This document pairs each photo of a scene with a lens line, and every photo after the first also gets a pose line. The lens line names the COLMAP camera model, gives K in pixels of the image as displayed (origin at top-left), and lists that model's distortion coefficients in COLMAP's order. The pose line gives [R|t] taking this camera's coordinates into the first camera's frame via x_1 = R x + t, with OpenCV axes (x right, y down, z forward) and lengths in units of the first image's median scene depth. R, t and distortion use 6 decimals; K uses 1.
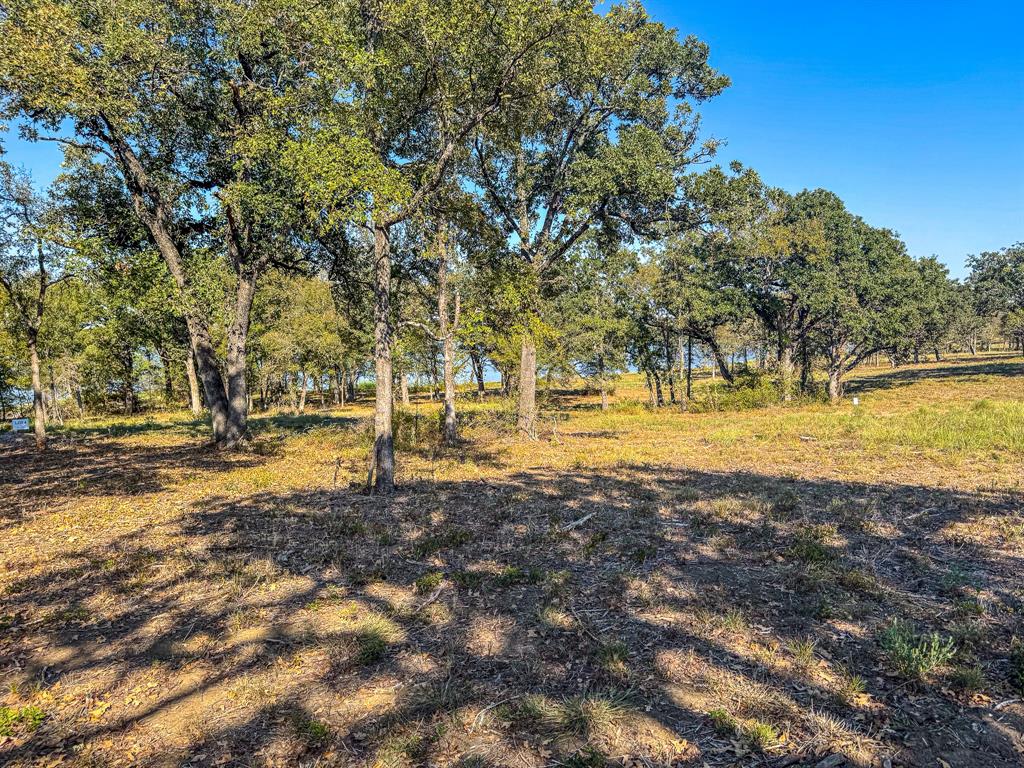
lens RADIAL K [[711.0, 0, 479.7], [0, 711.0, 388.3], [0, 0, 1]] dist [0.038999, -0.043949]
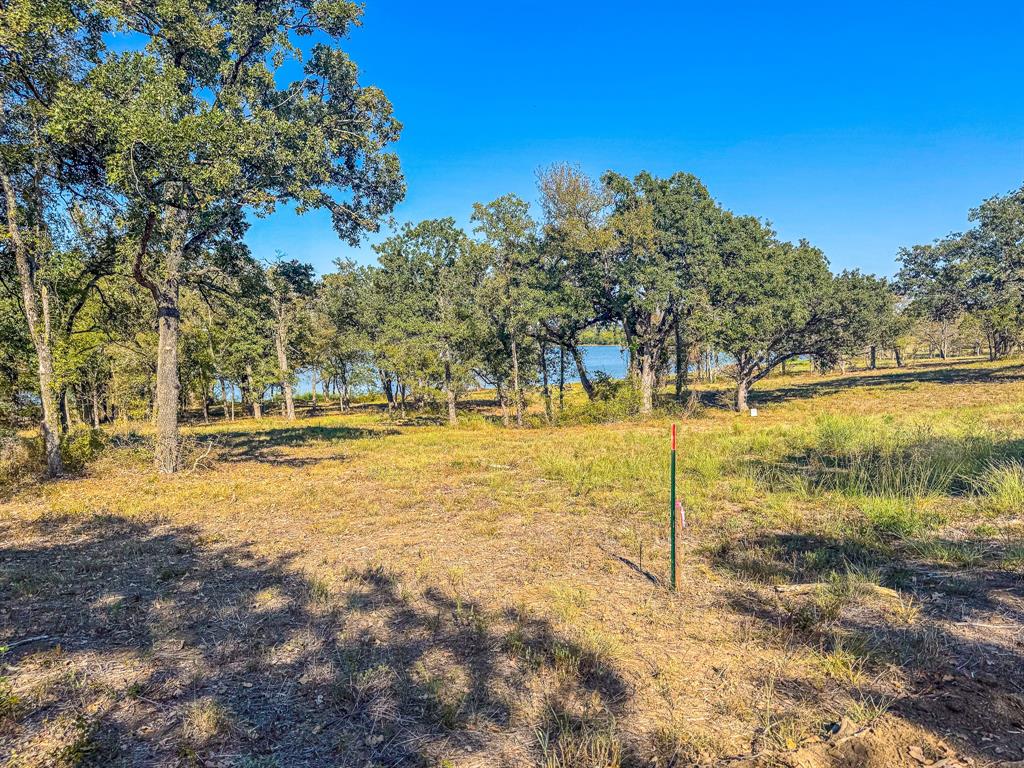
lens RADIAL K [[711.0, 0, 476.4], [0, 711.0, 408.8], [0, 0, 1]] dist [0.038999, -0.043949]
pose [[0.999164, -0.005492, -0.040520, 0.194298], [0.006149, 0.999851, 0.016112, -0.003463], [0.040425, -0.016347, 0.999049, 0.082589]]
